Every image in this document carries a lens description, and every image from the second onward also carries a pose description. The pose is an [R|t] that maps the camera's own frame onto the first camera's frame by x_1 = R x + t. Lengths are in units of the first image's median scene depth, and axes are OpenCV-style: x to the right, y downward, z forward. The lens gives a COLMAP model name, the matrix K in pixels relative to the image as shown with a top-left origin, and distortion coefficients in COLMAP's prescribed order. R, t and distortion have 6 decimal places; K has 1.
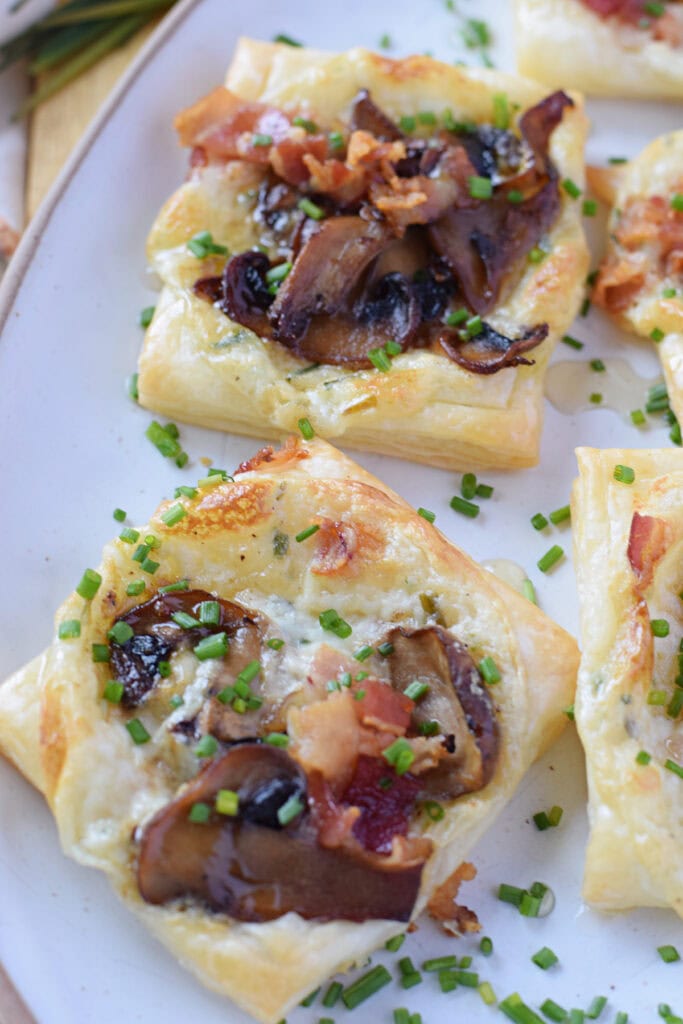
lens RADIAL K [[2458.7, 0, 341.5], [0, 2458.7, 512.0], [0, 0, 1]] dist [-0.124263, -0.217103]
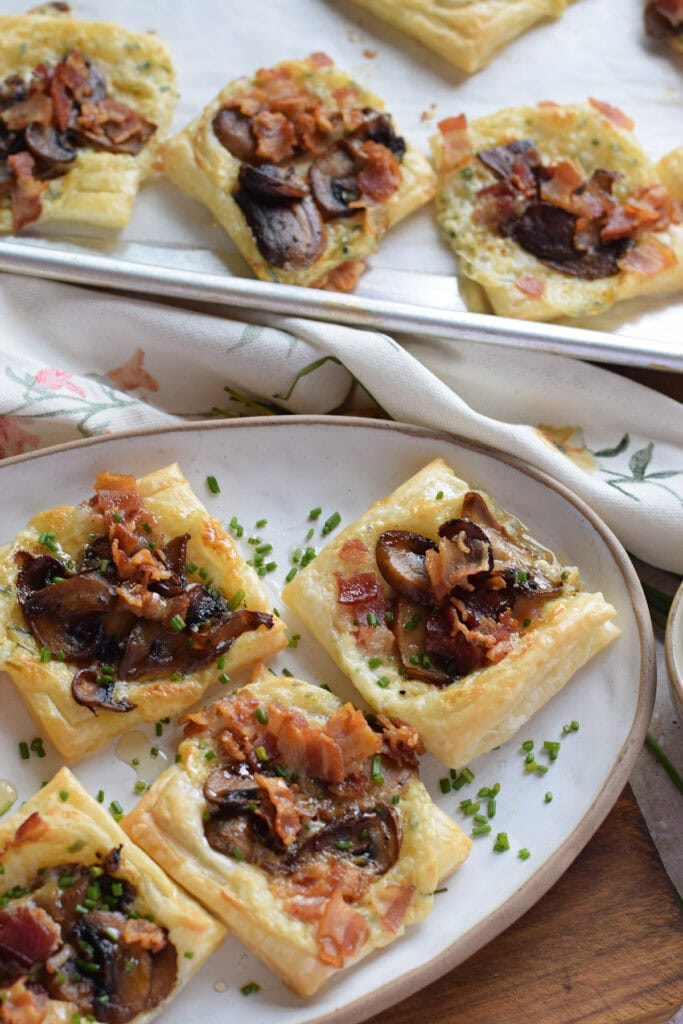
lens RADIAL K [[2384.7, 0, 341.5], [0, 2384.7, 512.0], [0, 0, 1]] dist [-0.128322, 0.182513]
pose [[0.680223, 0.664655, -0.309080, 0.638540], [-0.675494, 0.732125, 0.087759, -0.443968], [0.284614, 0.149086, 0.946978, -0.565513]]
